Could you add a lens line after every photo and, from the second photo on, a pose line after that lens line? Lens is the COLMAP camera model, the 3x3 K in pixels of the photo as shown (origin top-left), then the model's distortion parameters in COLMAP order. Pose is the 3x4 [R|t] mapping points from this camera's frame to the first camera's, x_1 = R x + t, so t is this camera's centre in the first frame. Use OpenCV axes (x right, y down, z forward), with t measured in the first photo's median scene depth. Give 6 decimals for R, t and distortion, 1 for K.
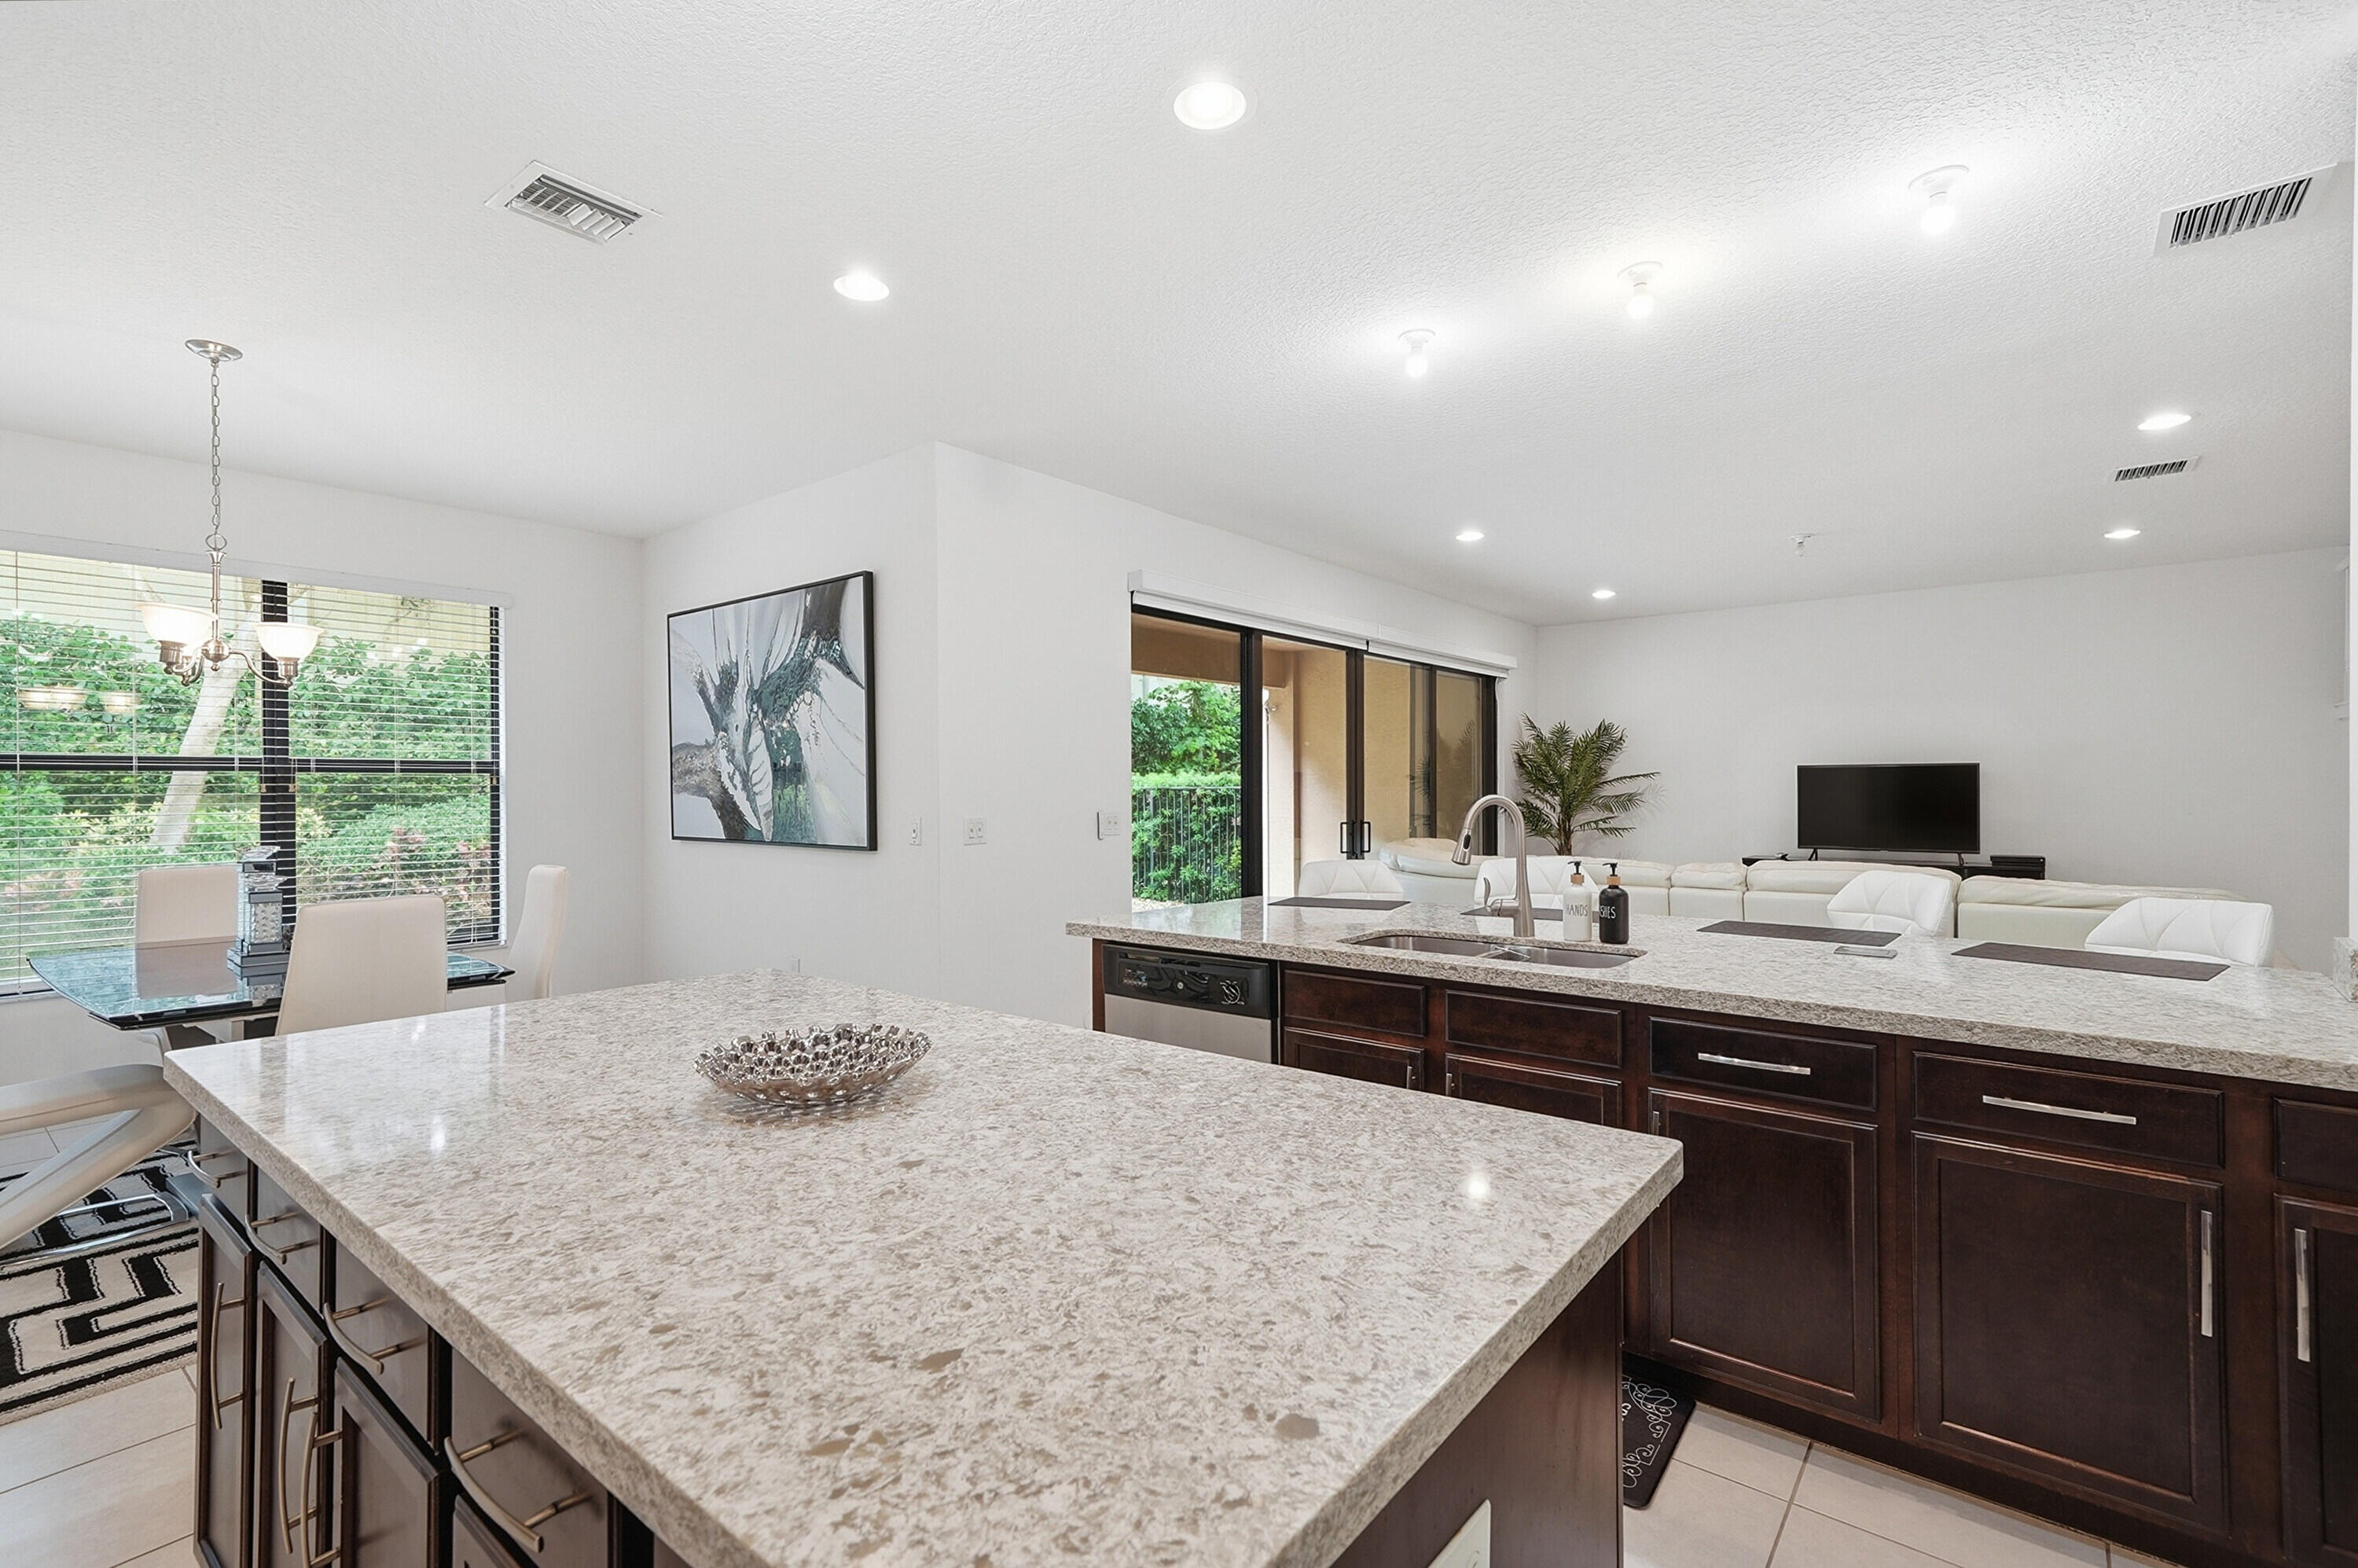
lens RADIAL K [[1058.9, 0, 1179.4], [0, 1058.9, 783.5], [0, 0, 1]] dist [0.006237, 0.001921]
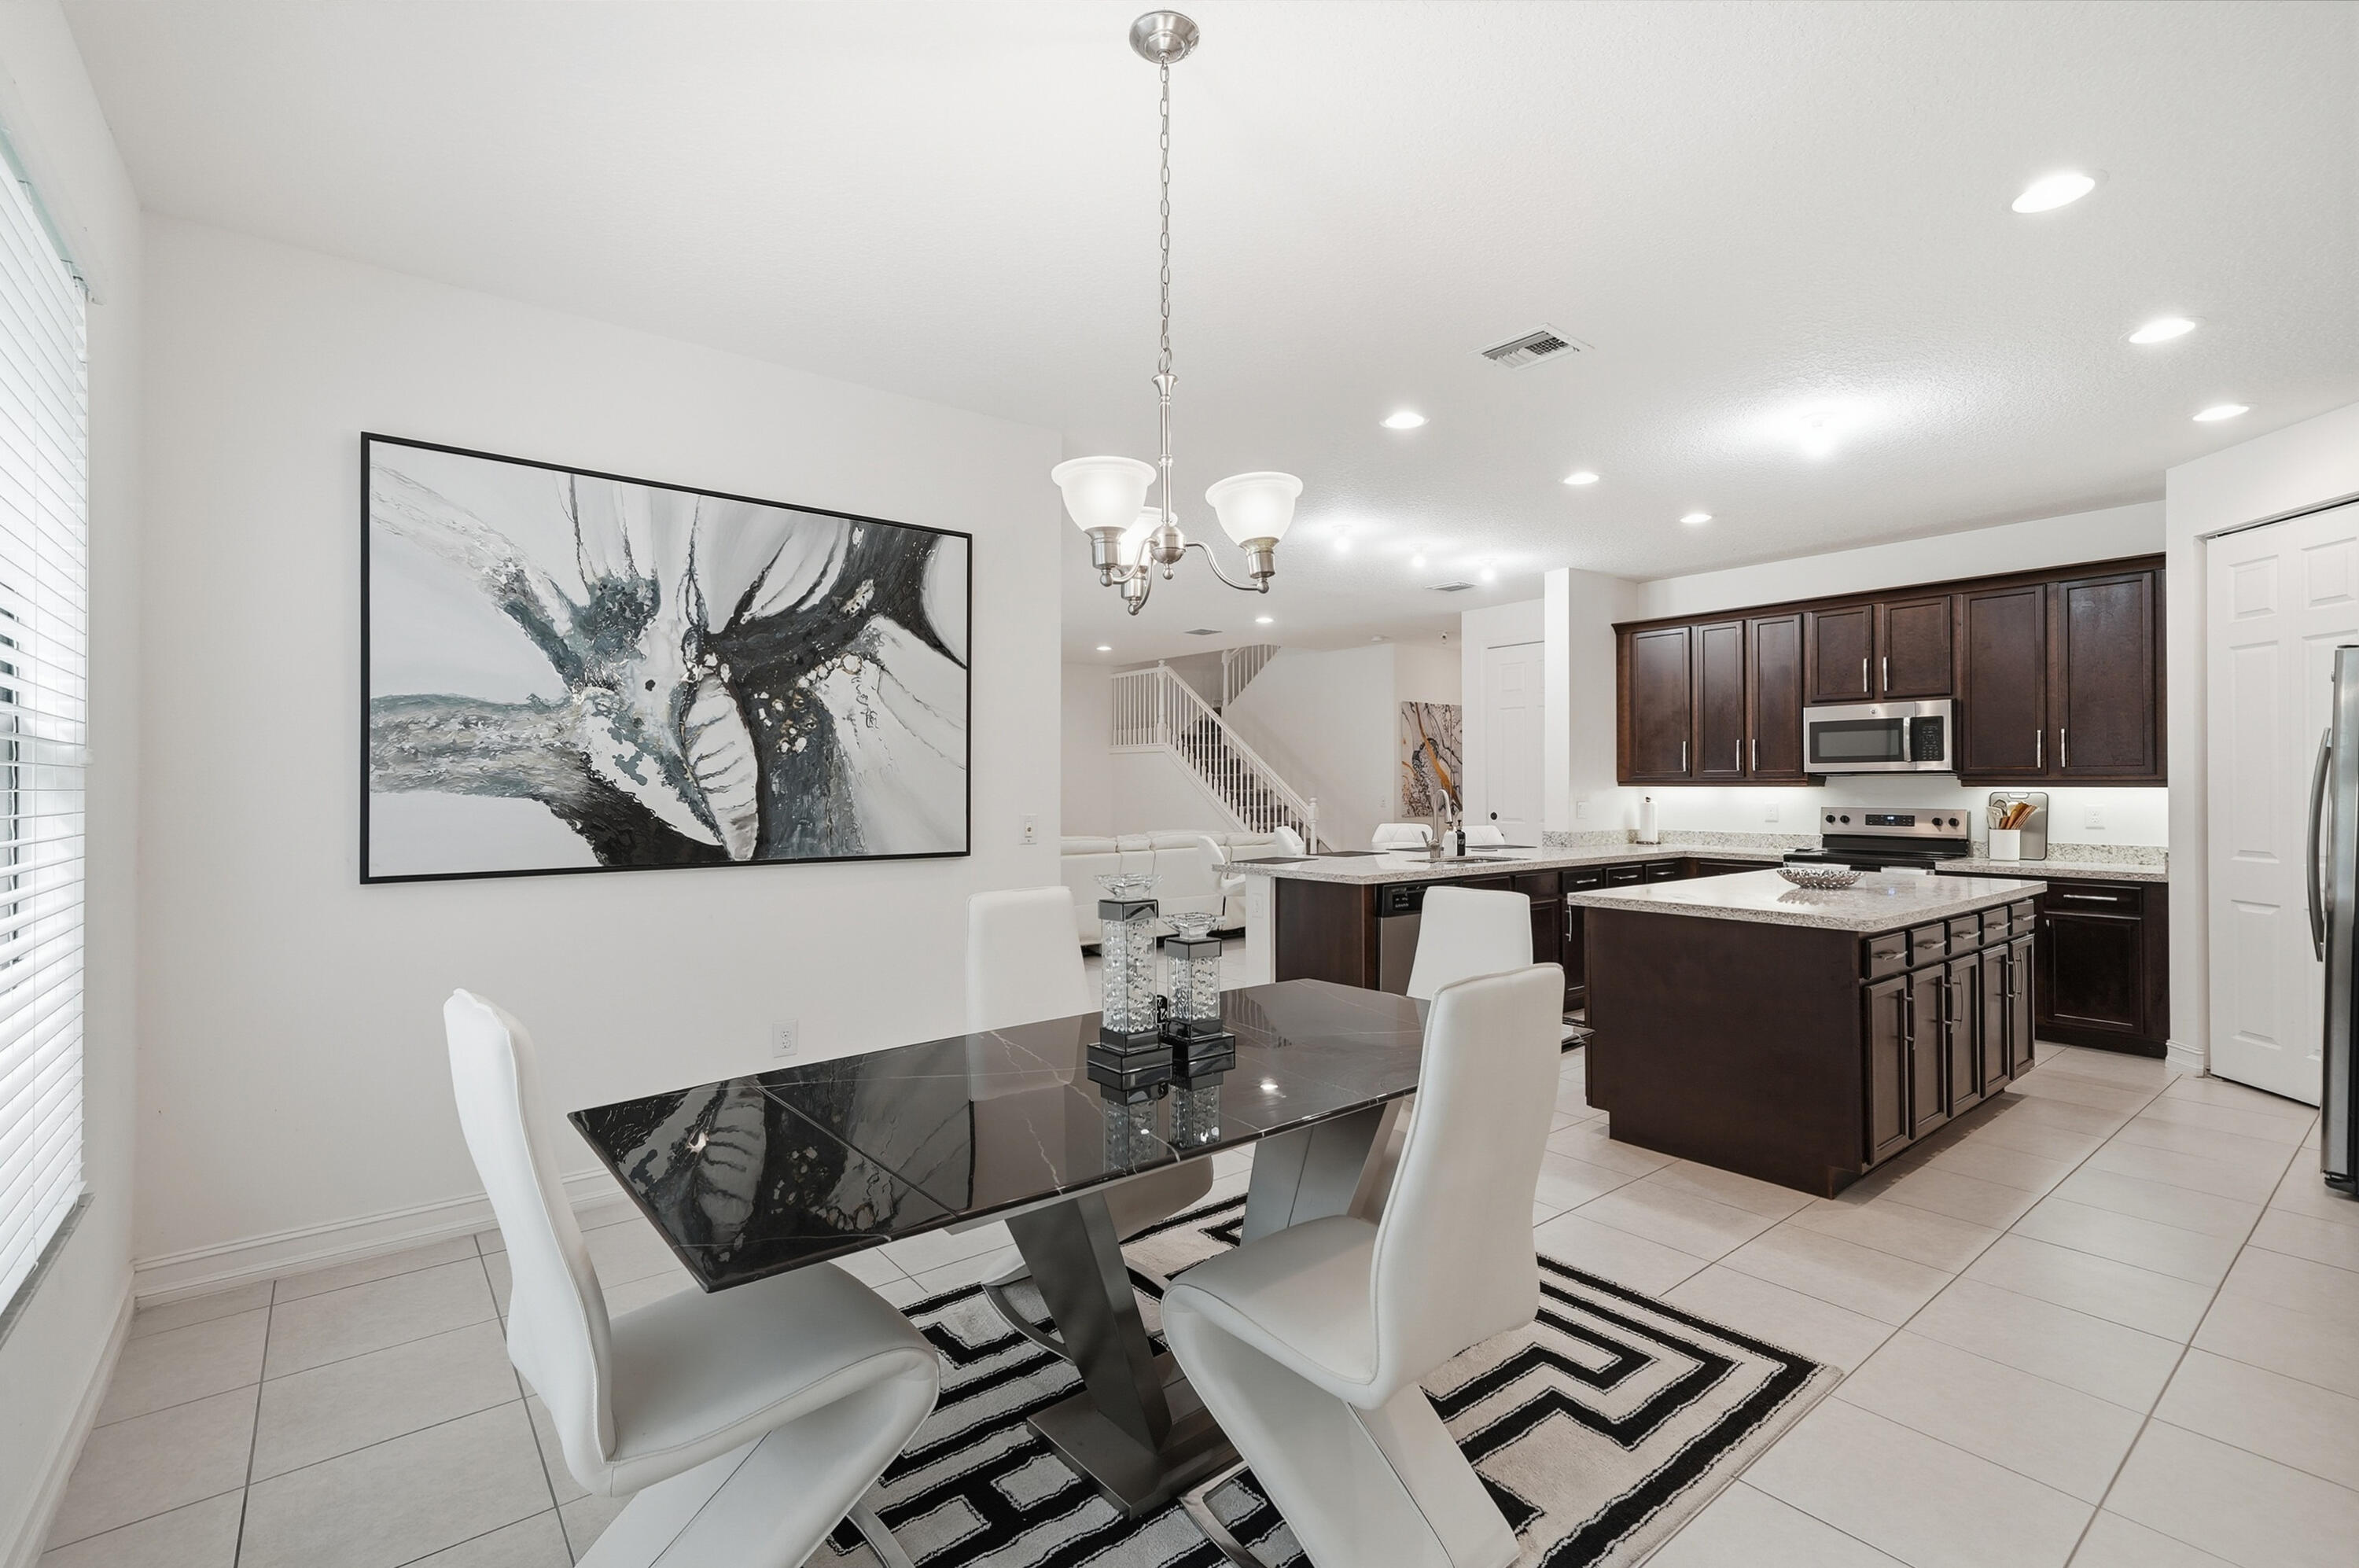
lens RADIAL K [[1059.4, 0, 1174.5], [0, 1059.4, 774.5], [0, 0, 1]] dist [0.006237, 0.001921]
pose [[0.207175, 0.015736, 0.978177, -1.028791], [-0.004296, 0.999876, -0.015175, 0.008526], [-0.978294, -0.001059, 0.207217, 0.608799]]
